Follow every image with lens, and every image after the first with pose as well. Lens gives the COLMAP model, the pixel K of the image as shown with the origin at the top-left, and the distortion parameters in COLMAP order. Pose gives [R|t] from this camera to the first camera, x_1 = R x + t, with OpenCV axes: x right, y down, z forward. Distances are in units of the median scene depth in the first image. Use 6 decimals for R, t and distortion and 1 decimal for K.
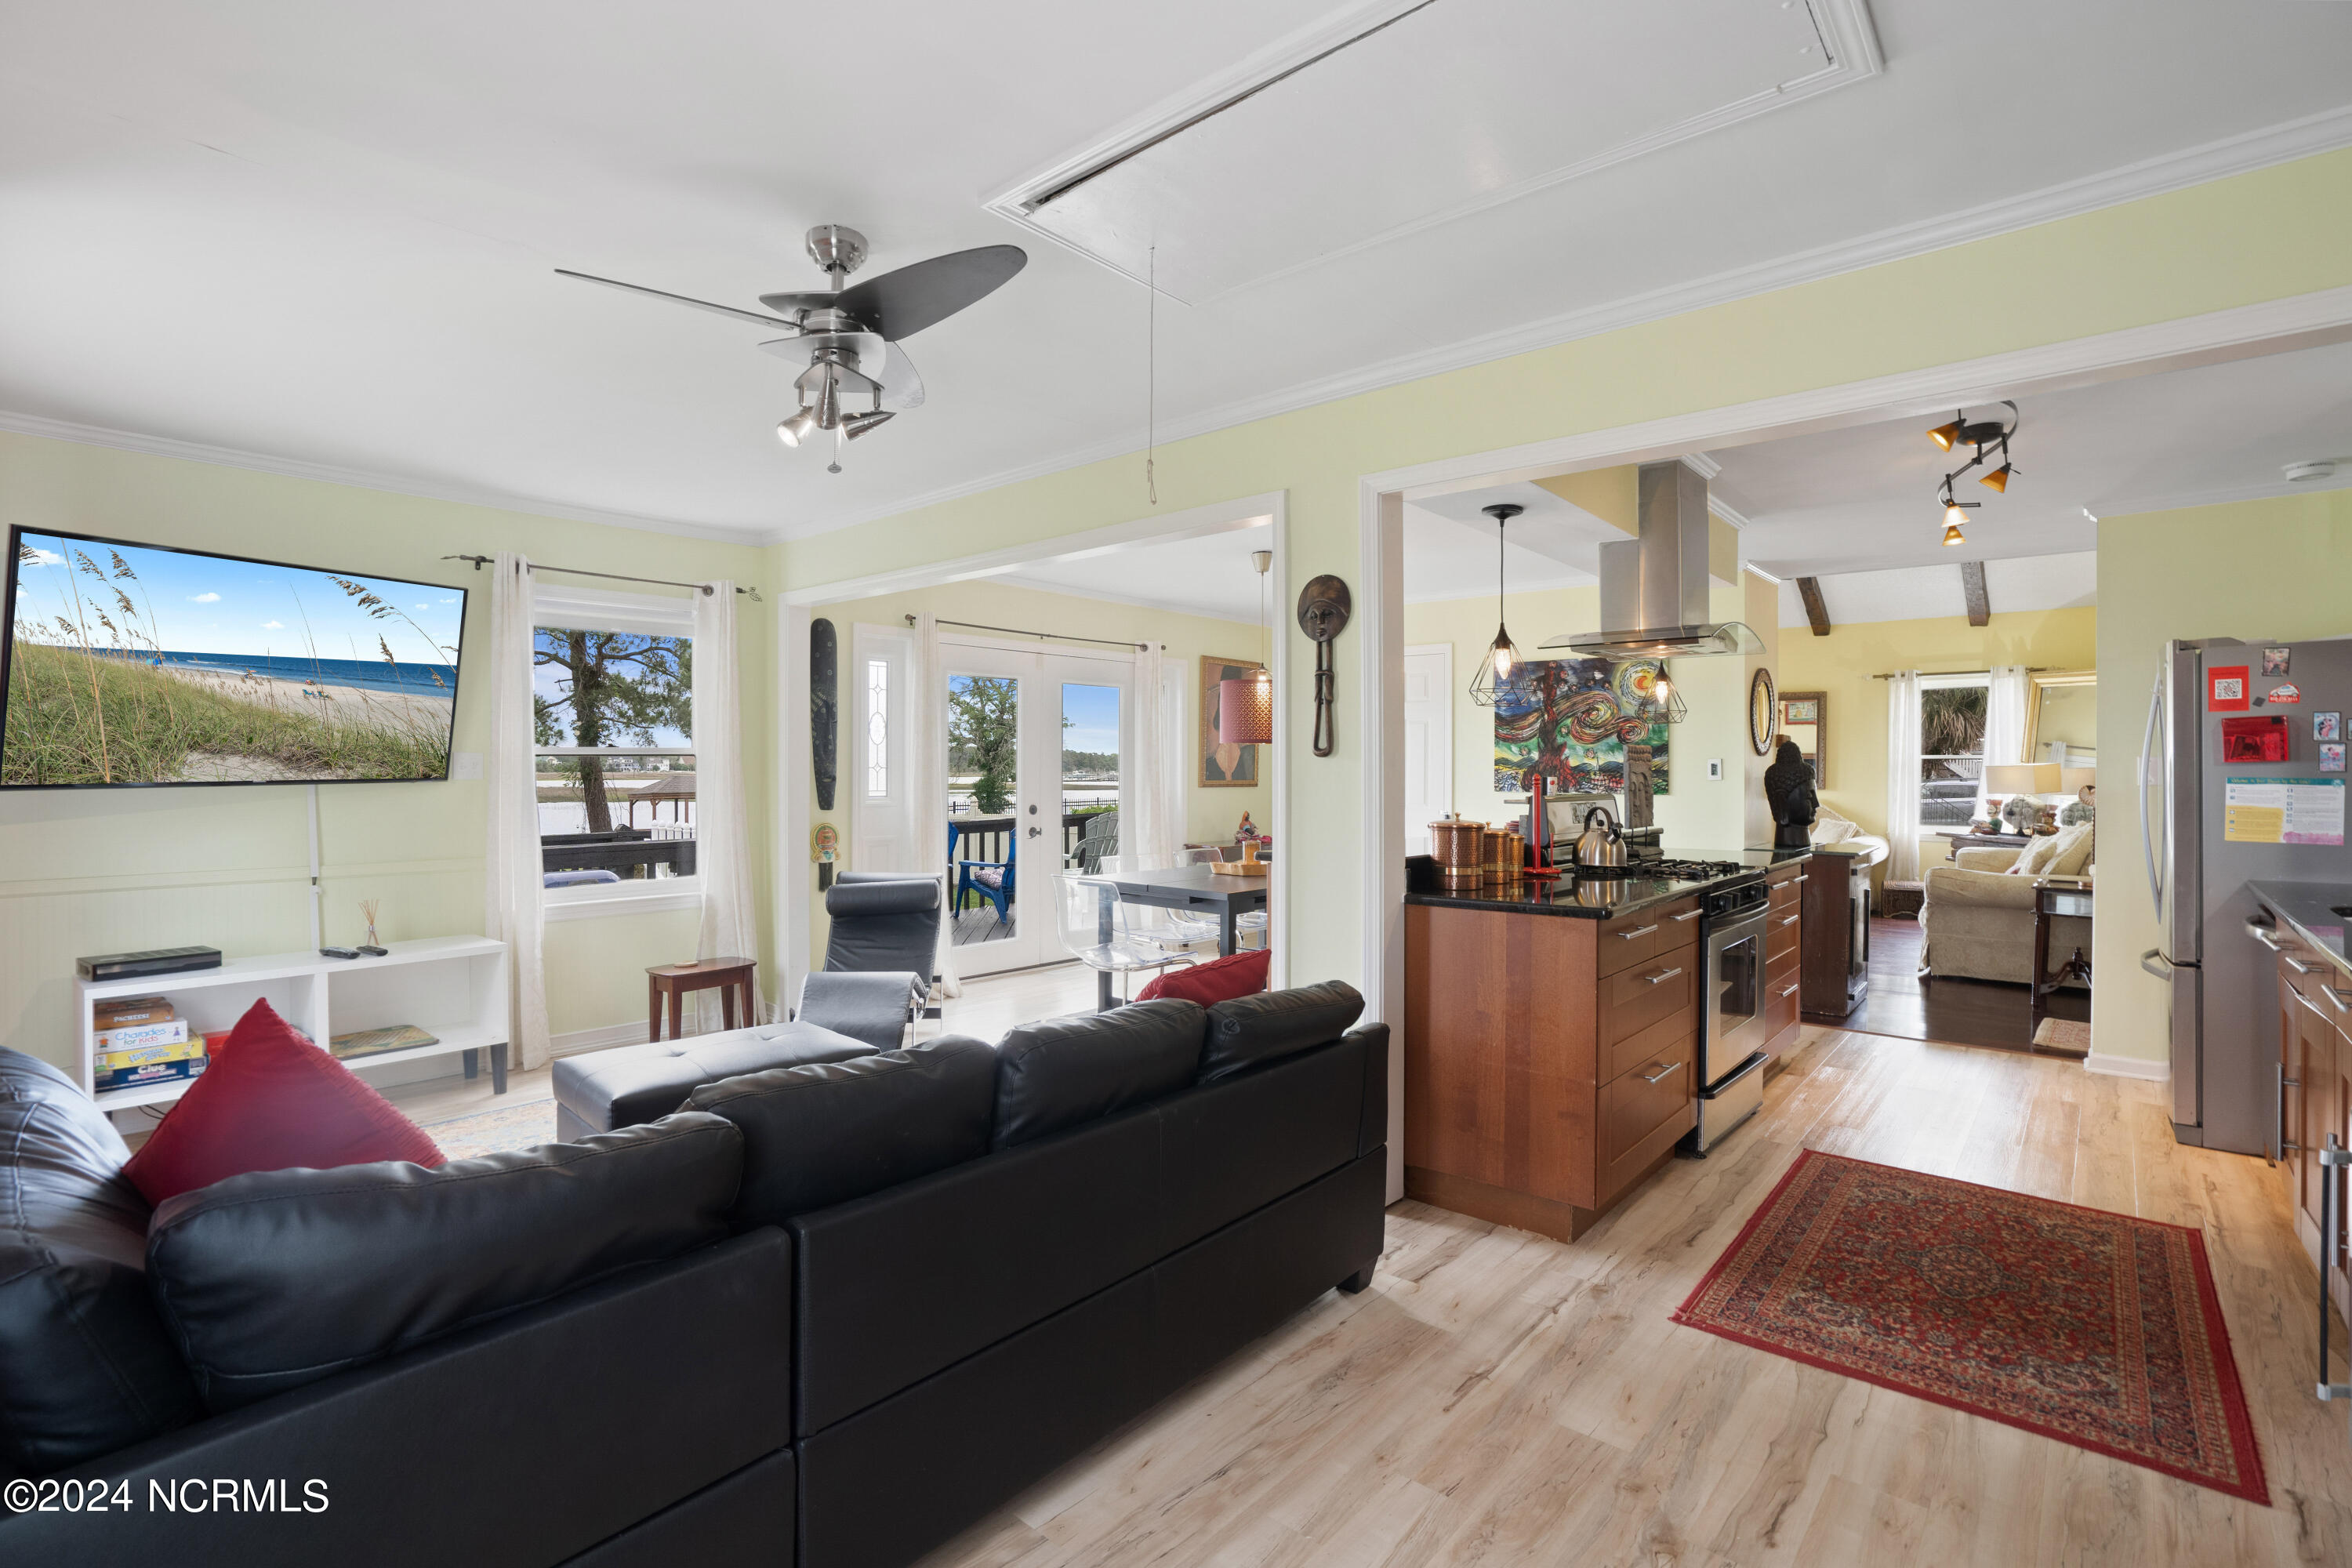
lens RADIAL K [[1099.4, 0, 1174.8], [0, 1099.4, 798.7], [0, 0, 1]] dist [-0.047921, 0.017584]
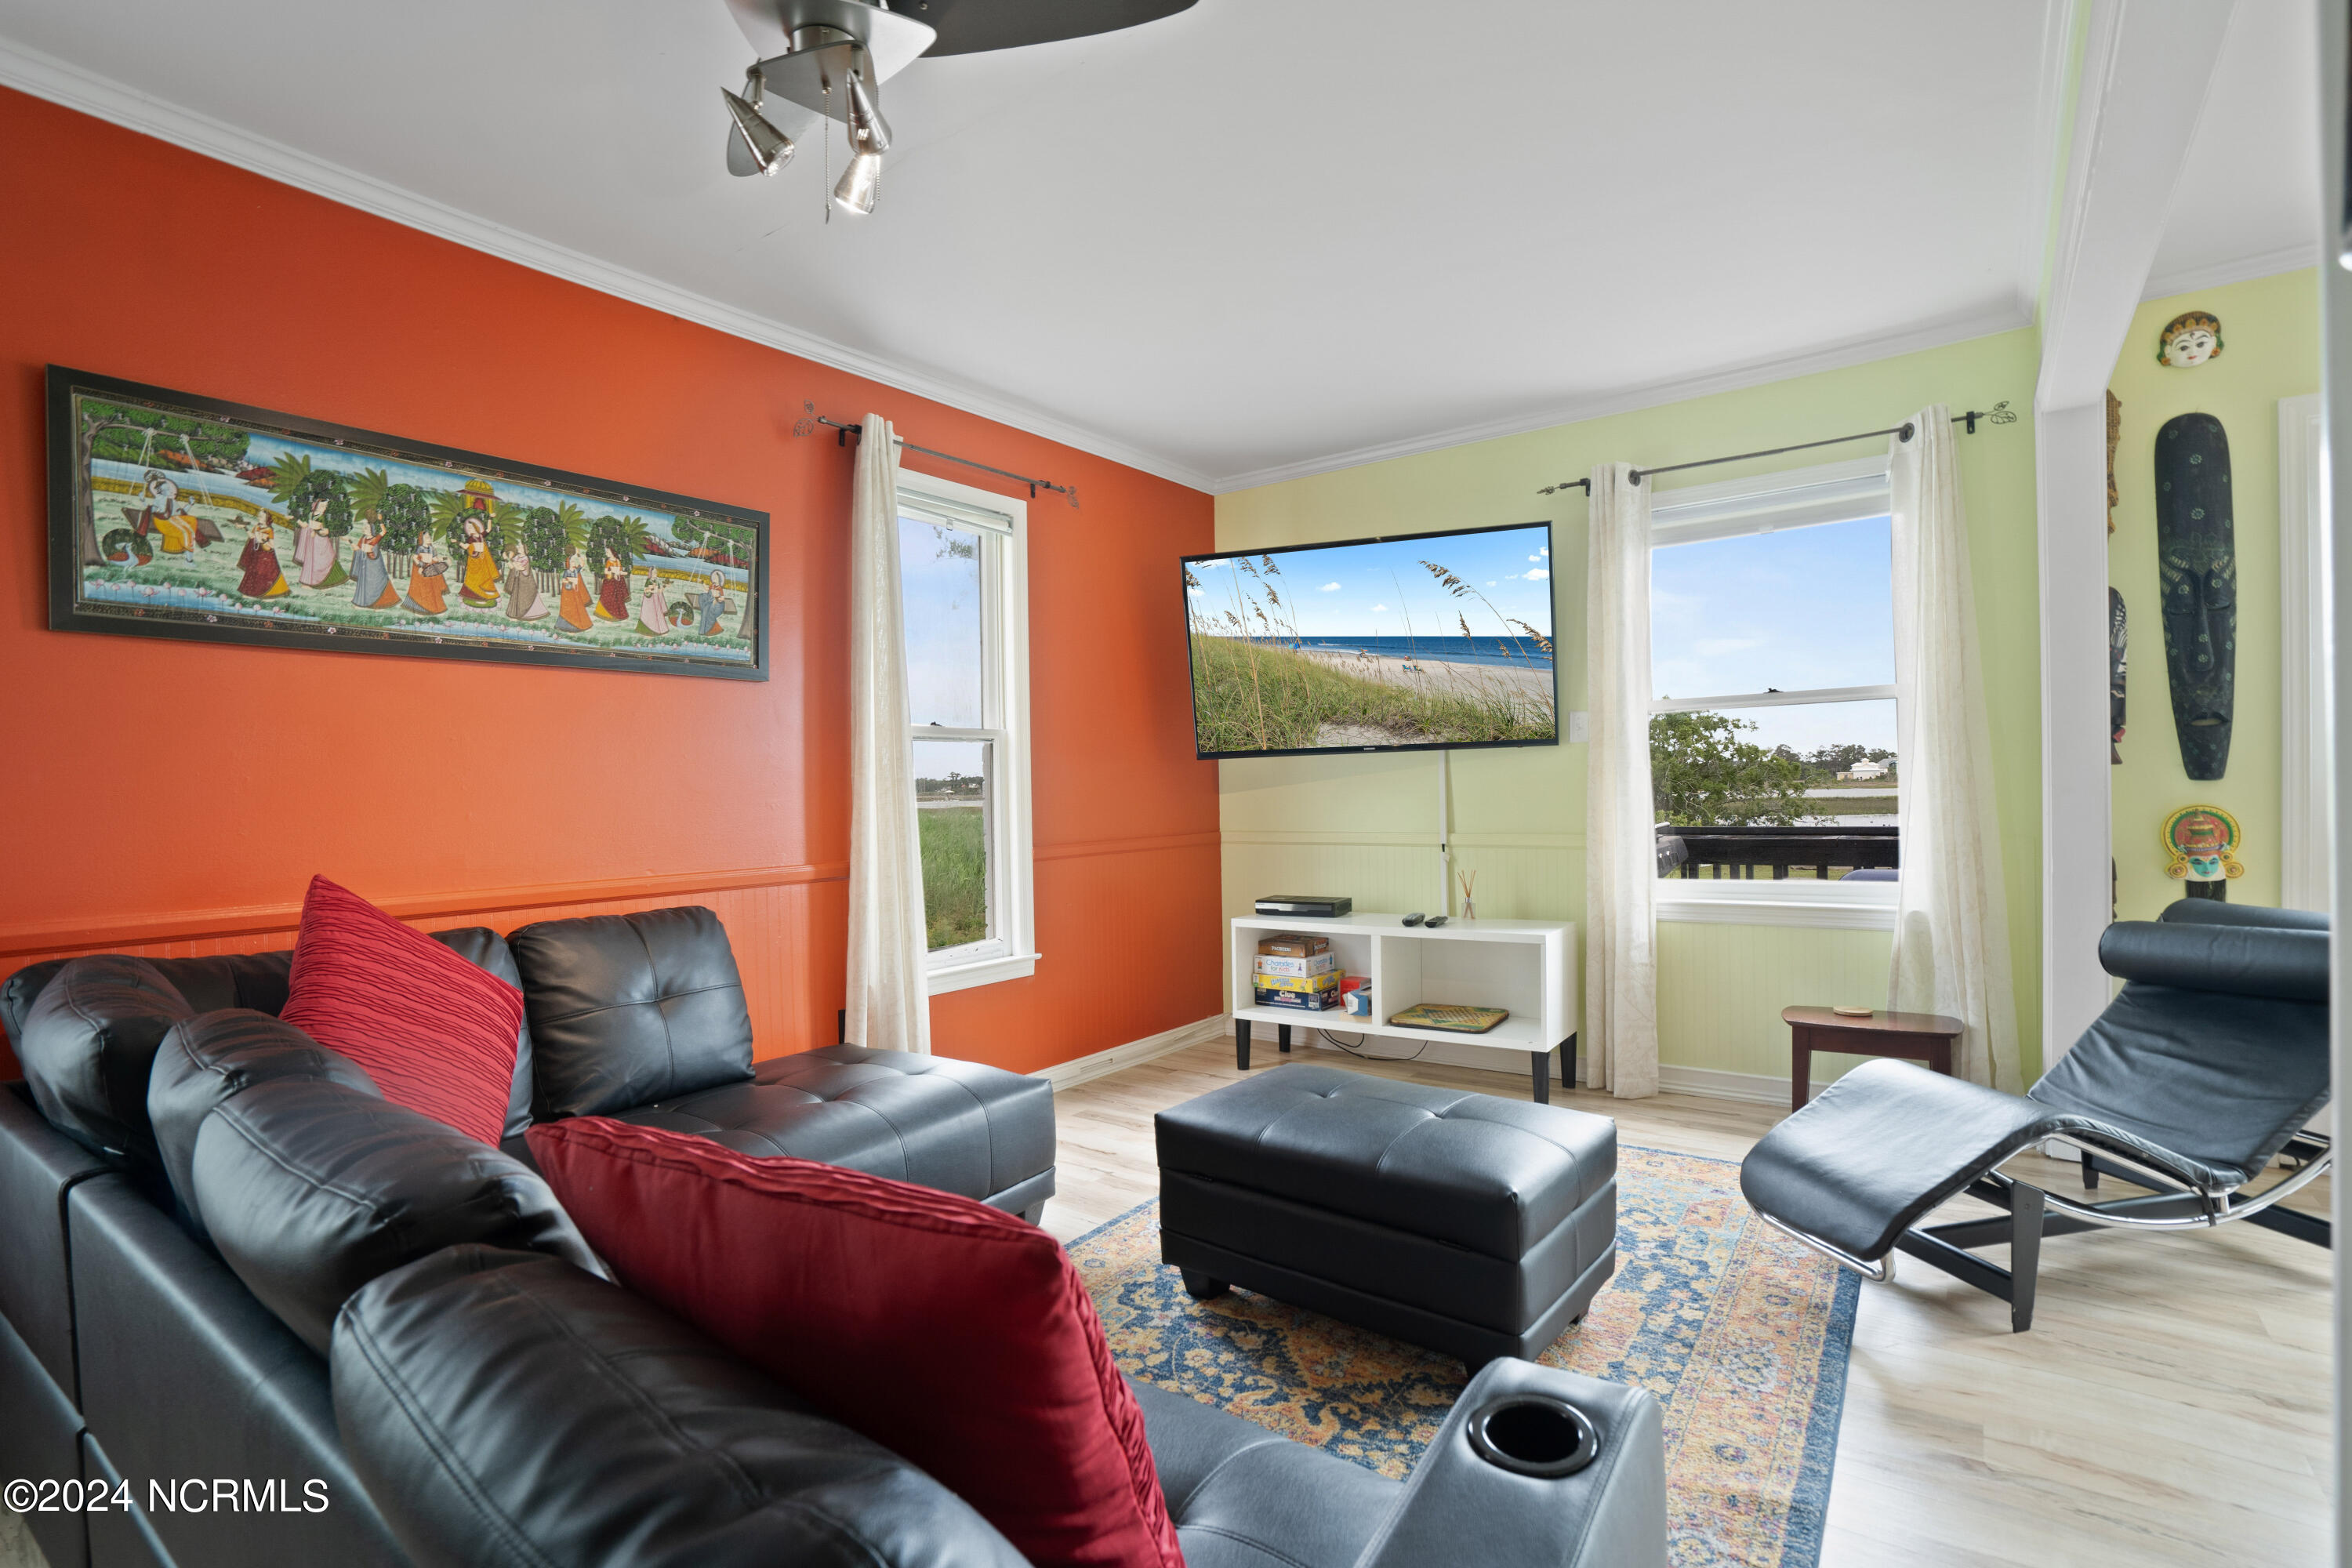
lens RADIAL K [[1099.4, 0, 1160.7], [0, 1099.4, 799.4], [0, 0, 1]] dist [-0.047921, 0.017584]
pose [[0.088458, 0.007097, -0.996055, 0.251192], [-0.006786, 0.999956, 0.006522, 0.034006], [0.996057, 0.006183, 0.088502, 0.815156]]
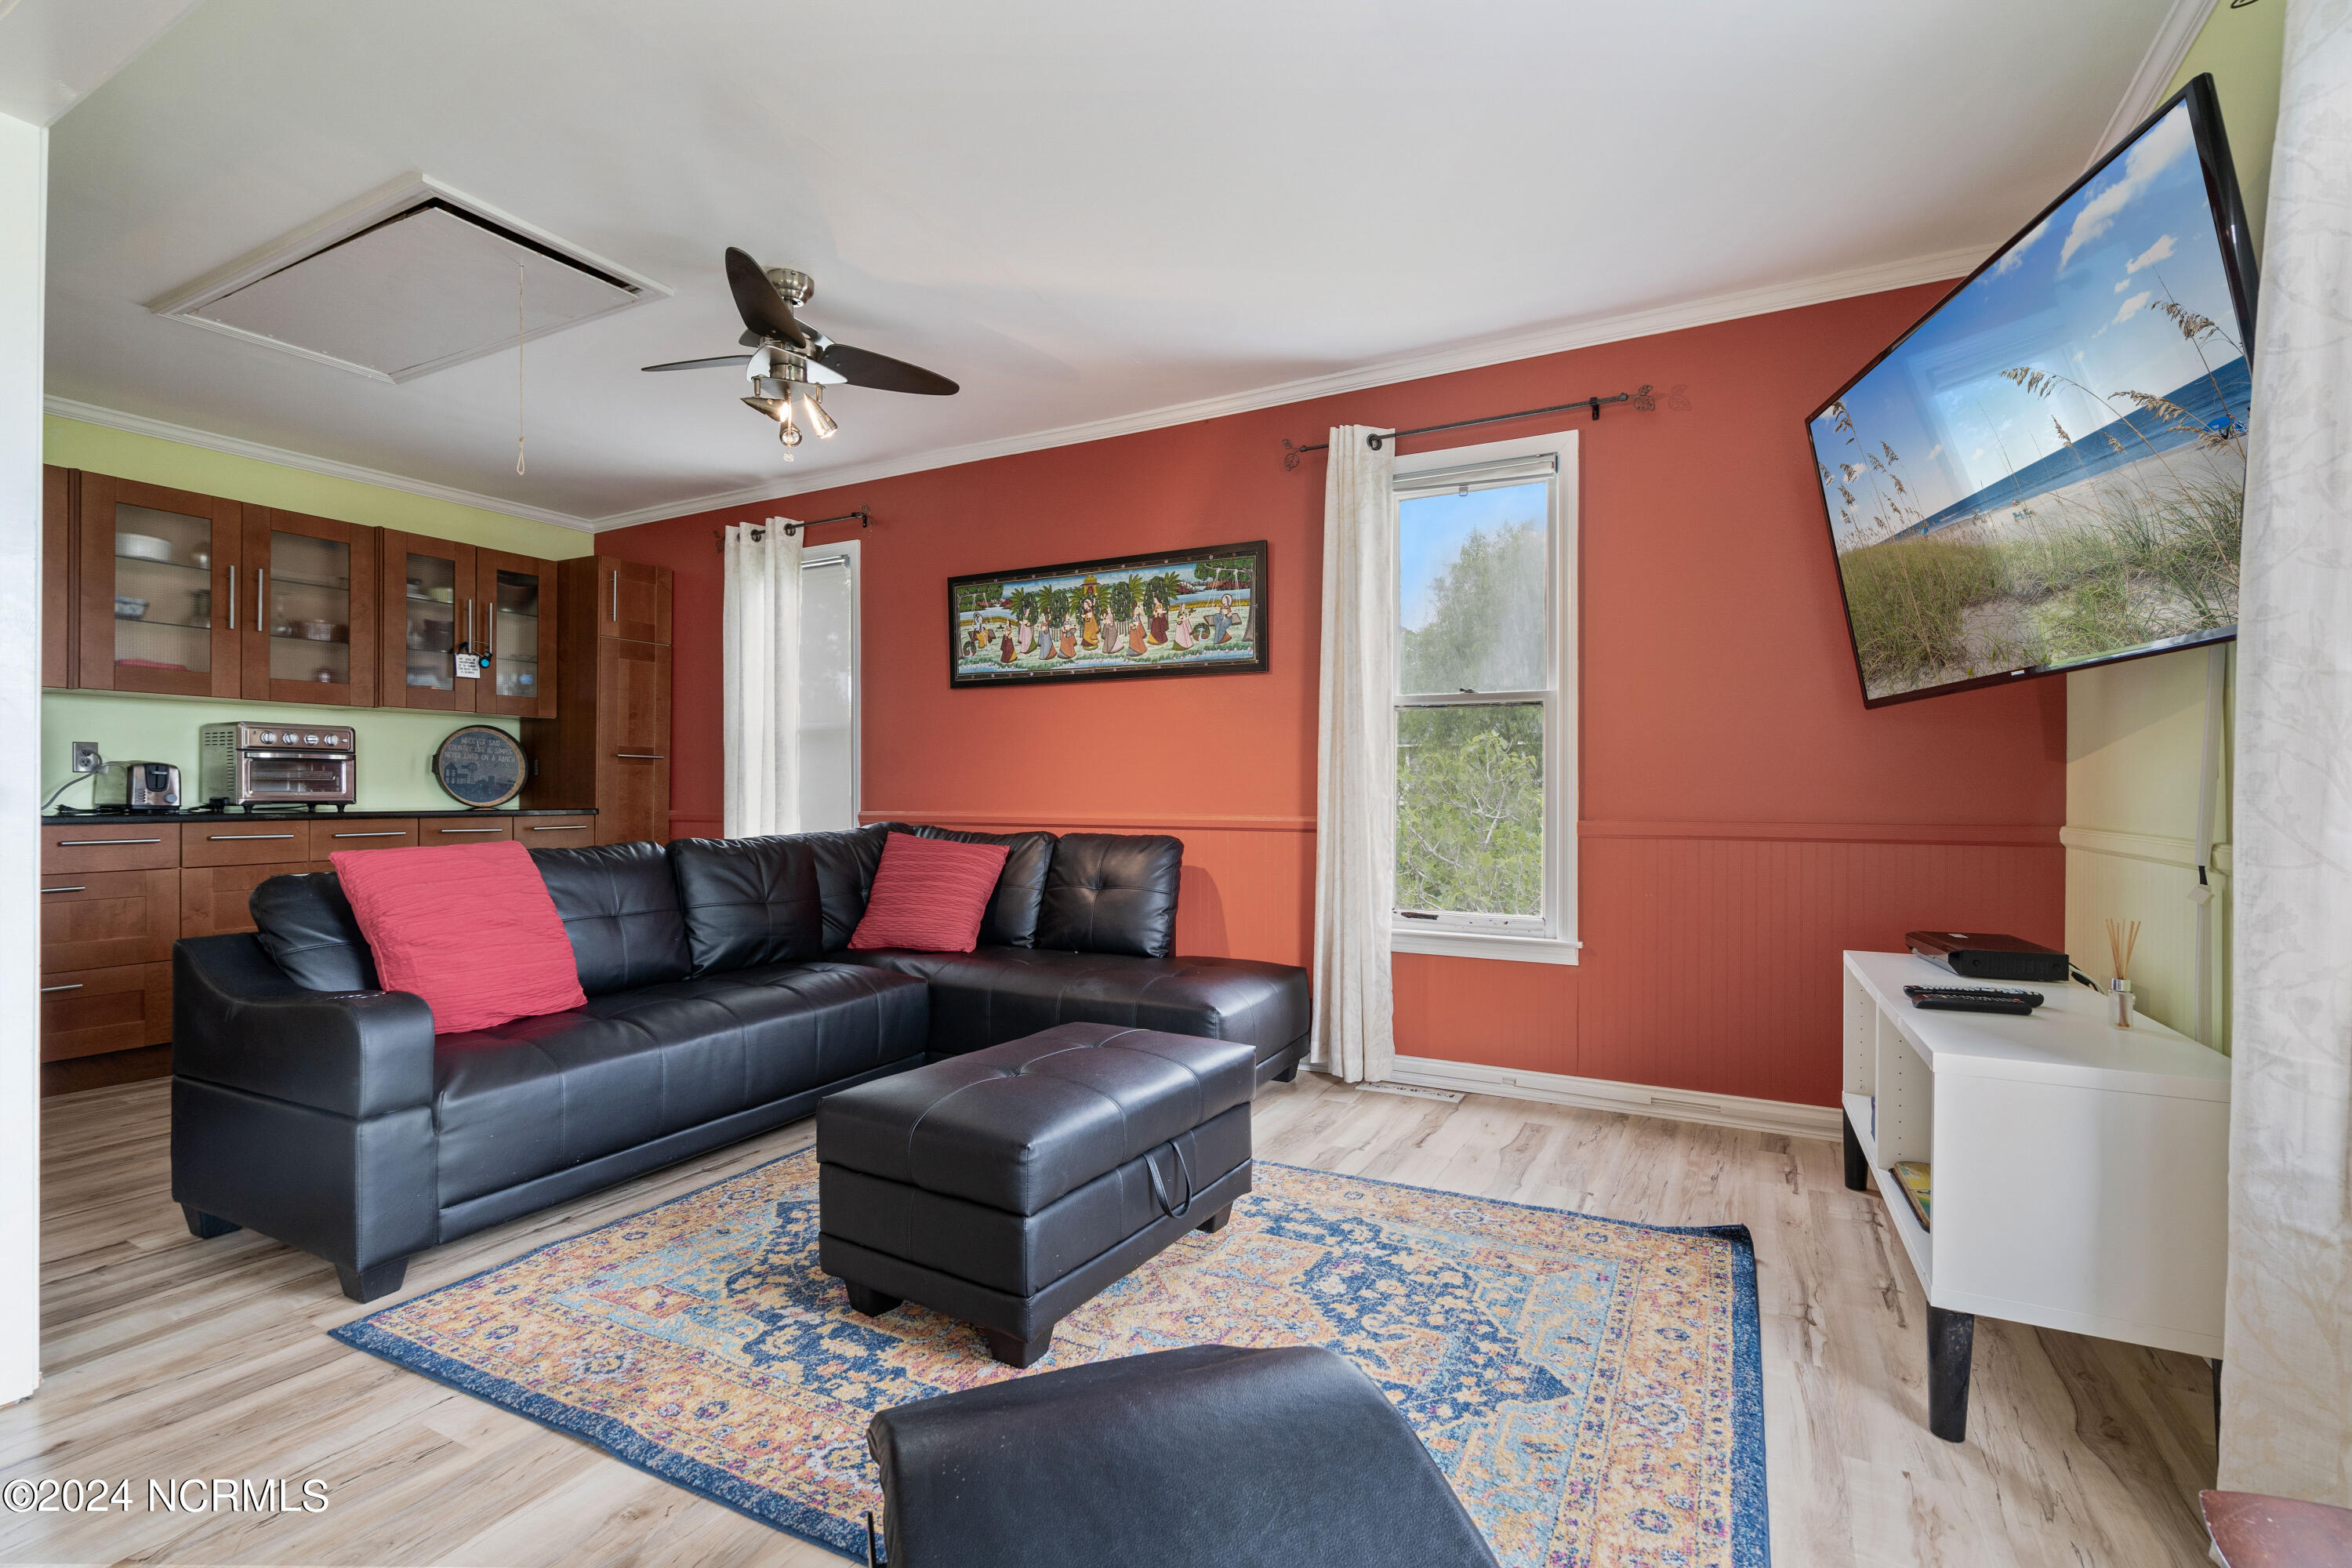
lens RADIAL K [[1099.4, 0, 1193.0], [0, 1099.4, 773.2], [0, 0, 1]] dist [-0.047921, 0.017584]
pose [[-0.973757, 0.002438, -0.227578, -0.400658], [-0.002951, 0.999723, 0.023335, 0.024555], [0.227572, 0.023394, -0.973480, 1.782607]]
